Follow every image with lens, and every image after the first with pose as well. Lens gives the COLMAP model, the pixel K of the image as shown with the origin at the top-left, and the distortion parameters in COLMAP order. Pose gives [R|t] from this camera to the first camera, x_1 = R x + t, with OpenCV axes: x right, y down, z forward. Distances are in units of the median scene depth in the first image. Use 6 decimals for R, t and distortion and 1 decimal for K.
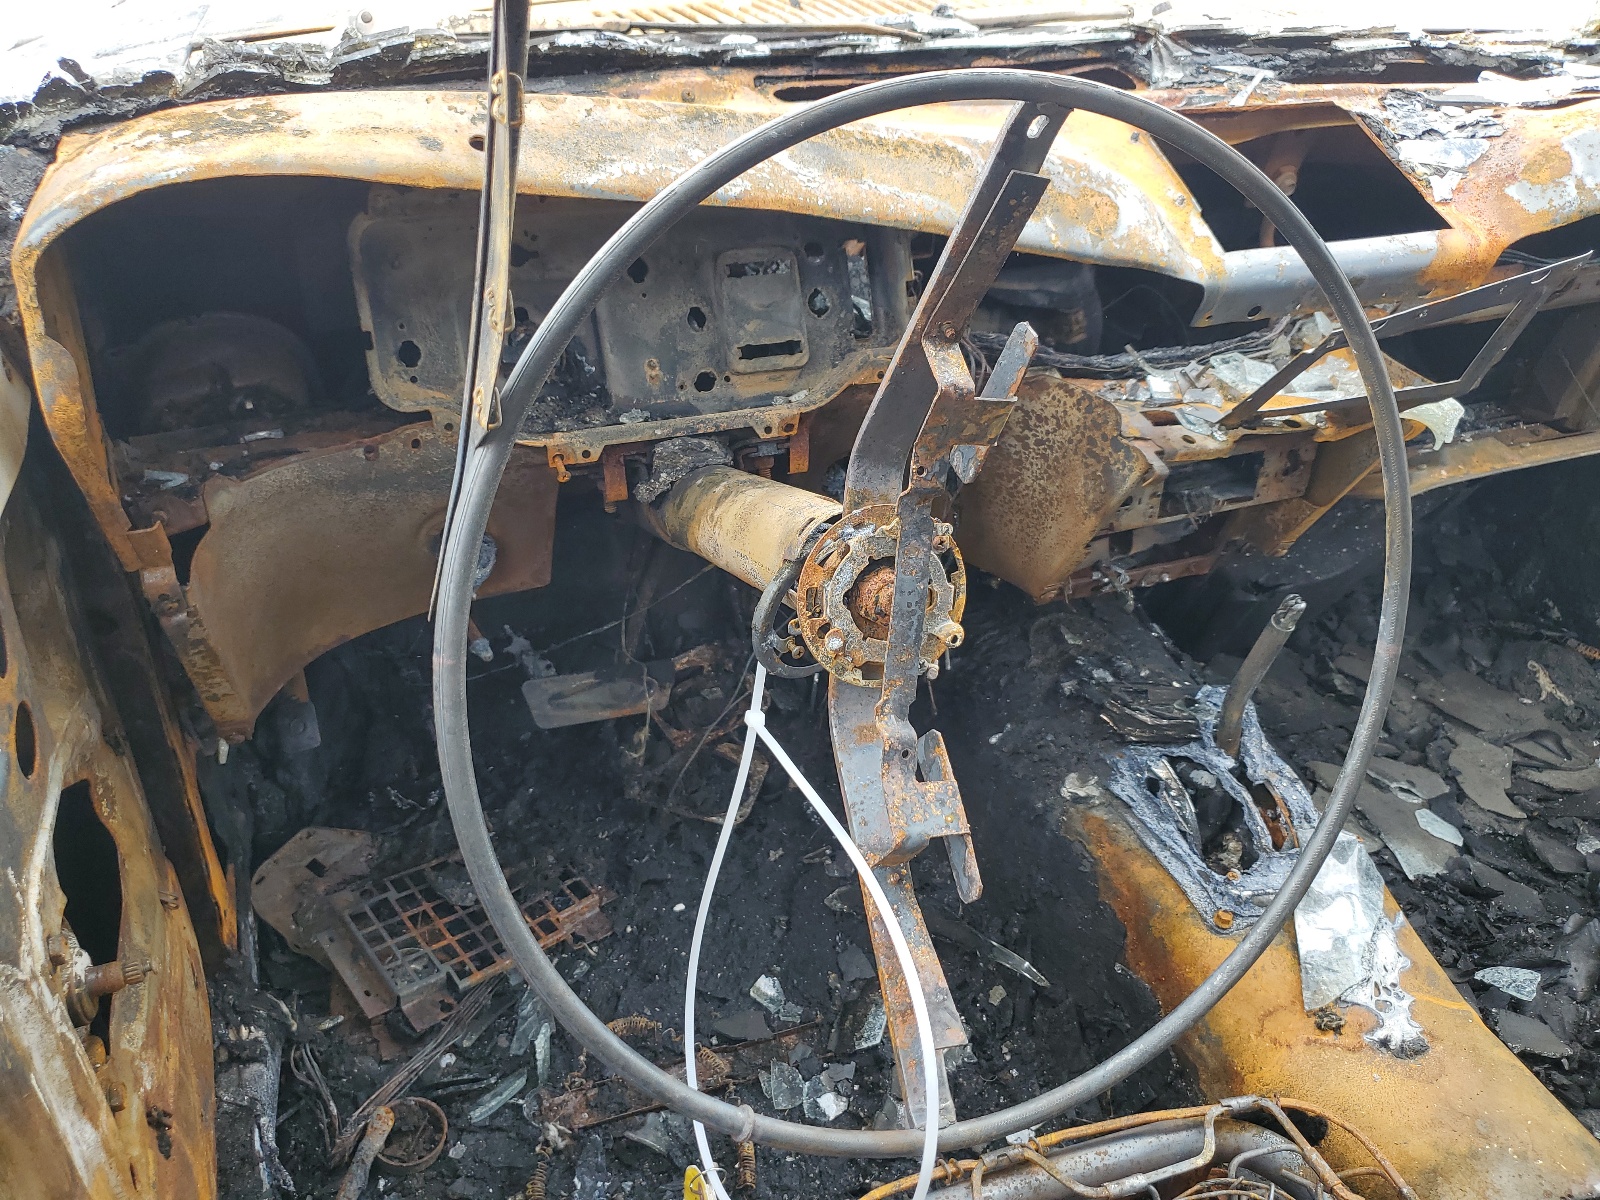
lens RADIAL K [[1317.1, 0, 800.0], [0, 1317.1, 600.0], [0, 0, 1]] dist [0.001852, 0.012096]
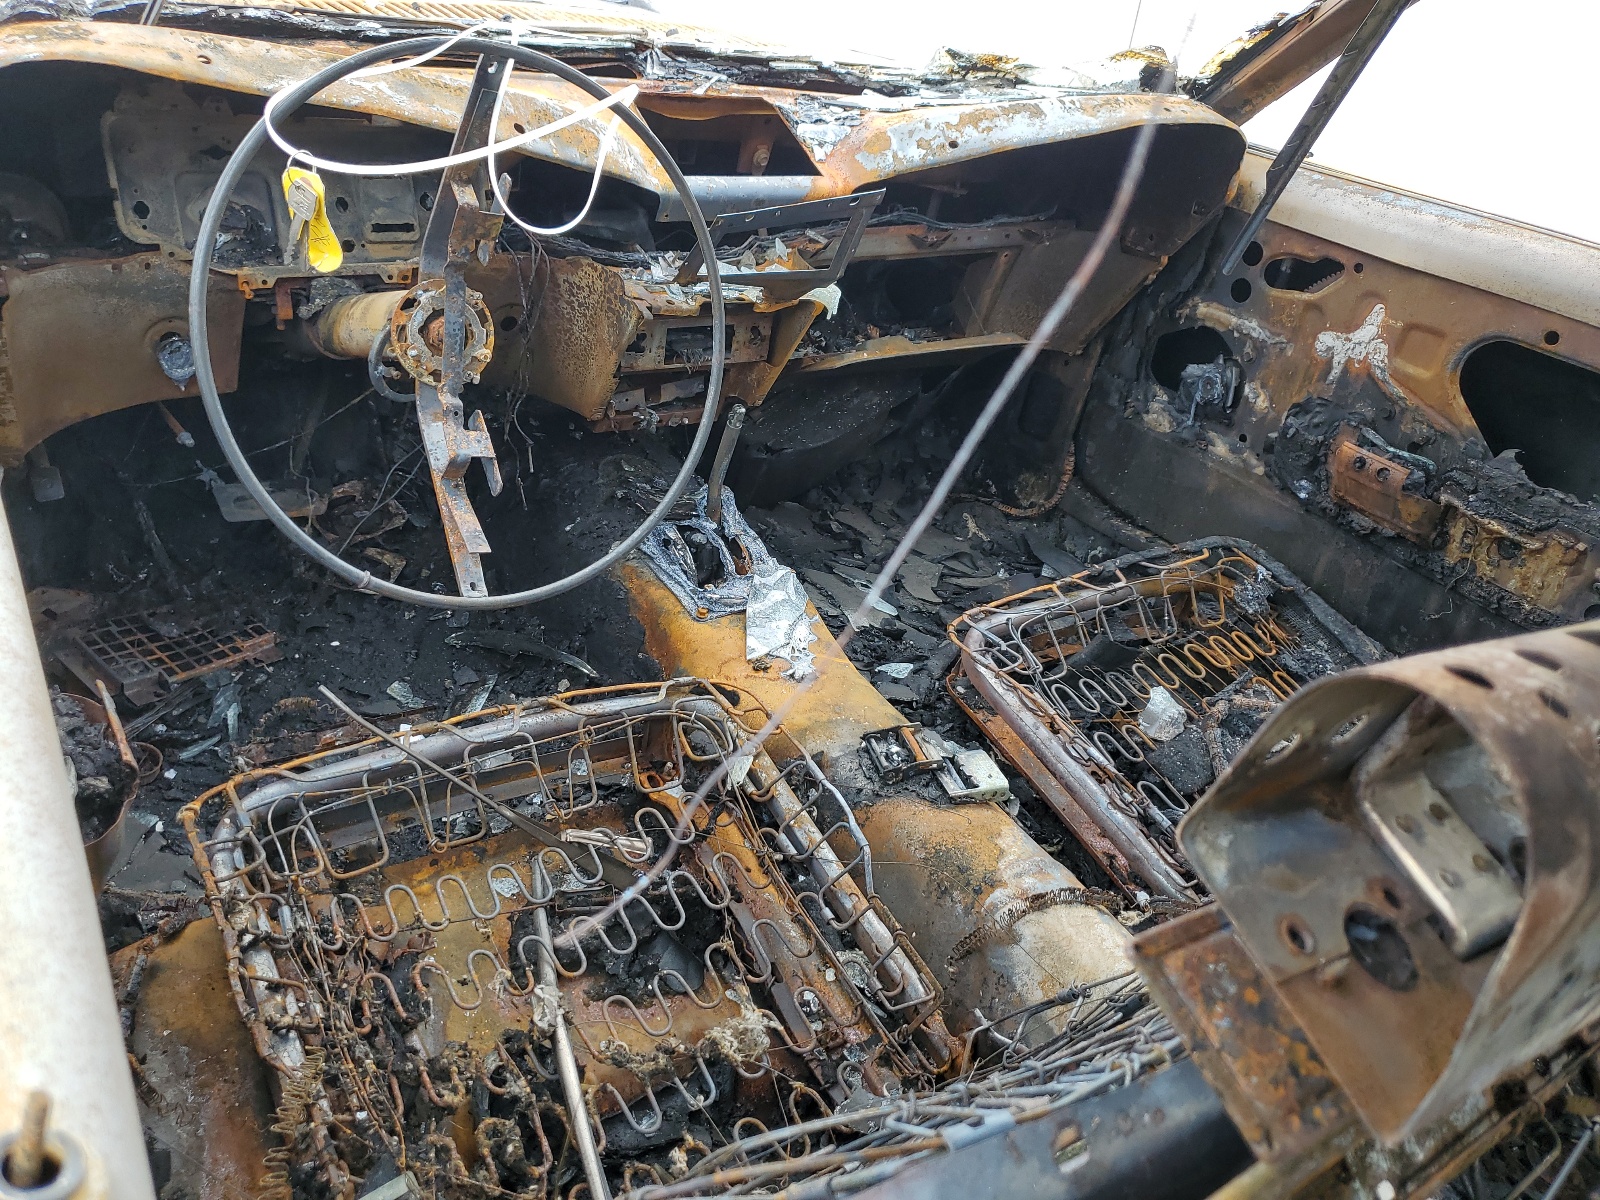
lens RADIAL K [[1338.8, 0, 792.5], [0, 1338.8, 606.7], [0, 0, 1]] dist [-0.002637, 0.002390]
pose [[0.975327, -0.008463, 0.220602, 0.077988], [0.014256, 0.999594, -0.024683, 0.273031], [-0.220303, 0.027219, 0.975052, -0.558594]]
